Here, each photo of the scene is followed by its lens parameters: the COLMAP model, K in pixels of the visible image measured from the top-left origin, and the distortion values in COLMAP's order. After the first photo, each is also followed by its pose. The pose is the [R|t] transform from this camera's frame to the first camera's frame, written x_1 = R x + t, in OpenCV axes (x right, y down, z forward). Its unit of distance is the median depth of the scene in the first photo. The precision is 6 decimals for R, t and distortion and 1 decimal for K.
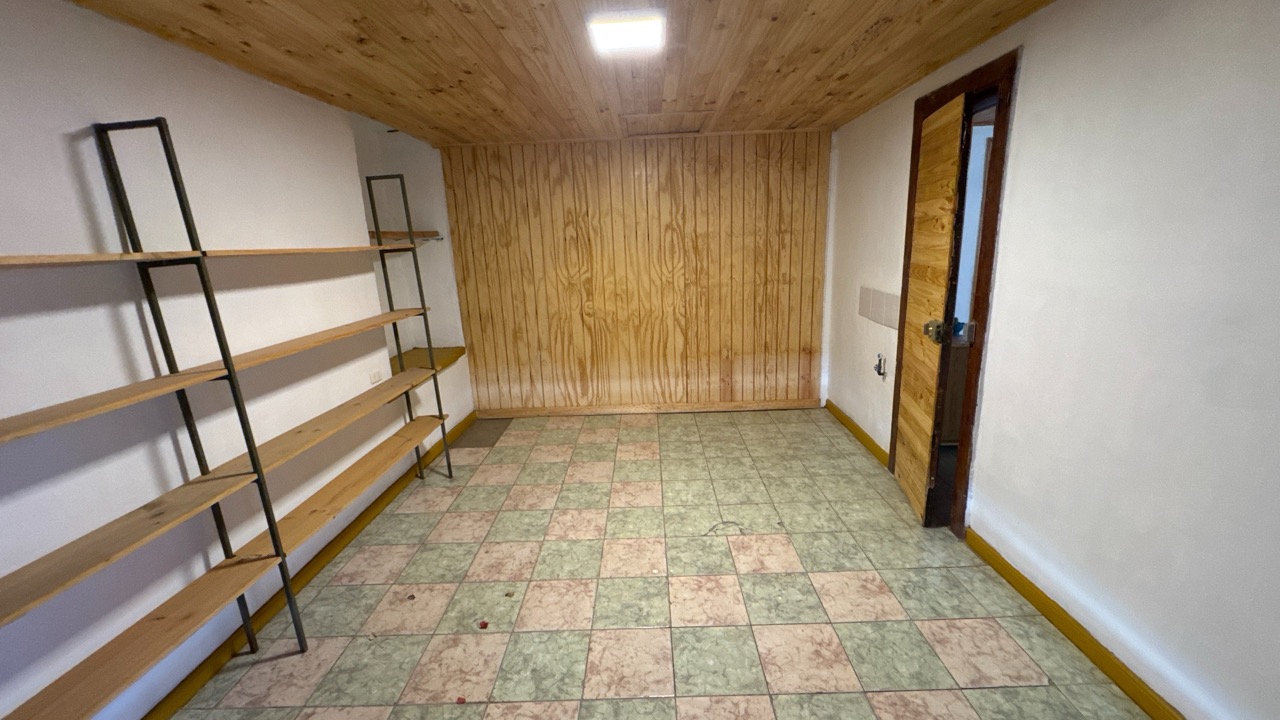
lens RADIAL K [[515.7, 0, 635.7], [0, 515.7, 365.6], [0, 0, 1]] dist [-0.002987, 0.000551]
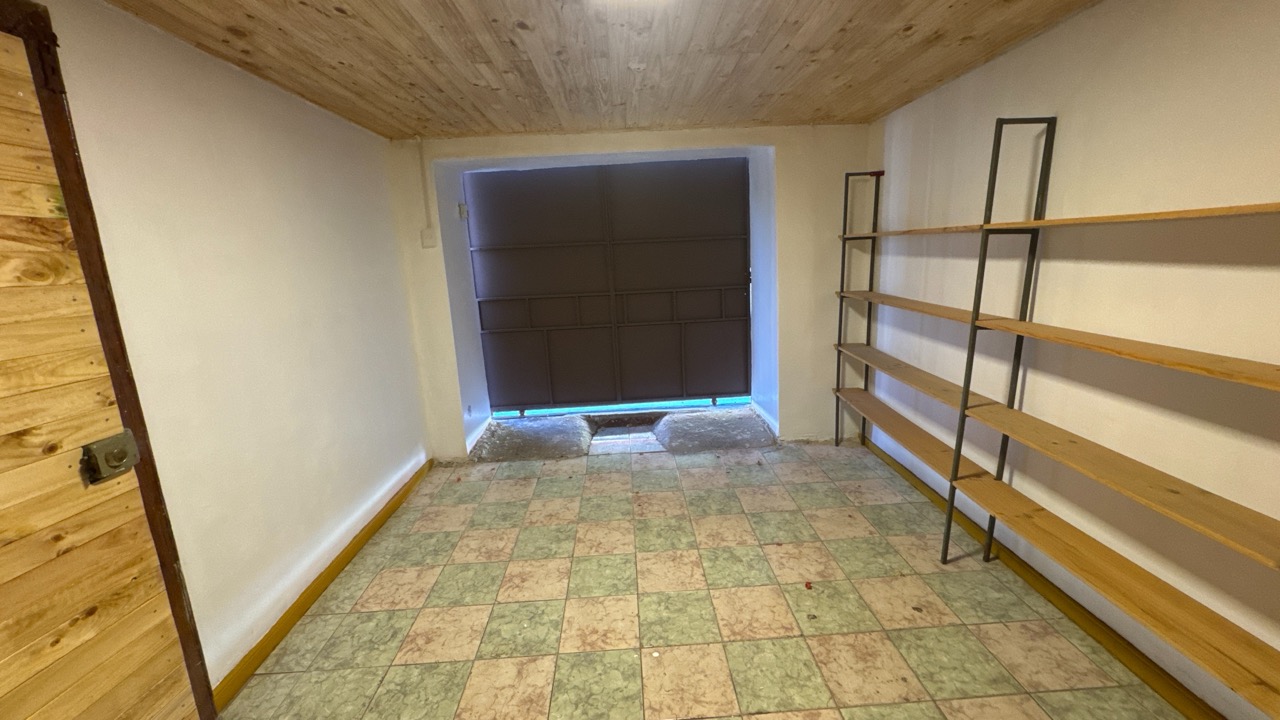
lens RADIAL K [[515.7, 0, 640.5], [0, 515.7, 361.5], [0, 0, 1]] dist [-0.002987, 0.000551]
pose [[-0.994349, 0.098976, -0.038379, 0.049782], [0.072208, 0.895620, 0.438919, -0.391928], [0.077816, 0.433668, -0.897707, 1.615264]]
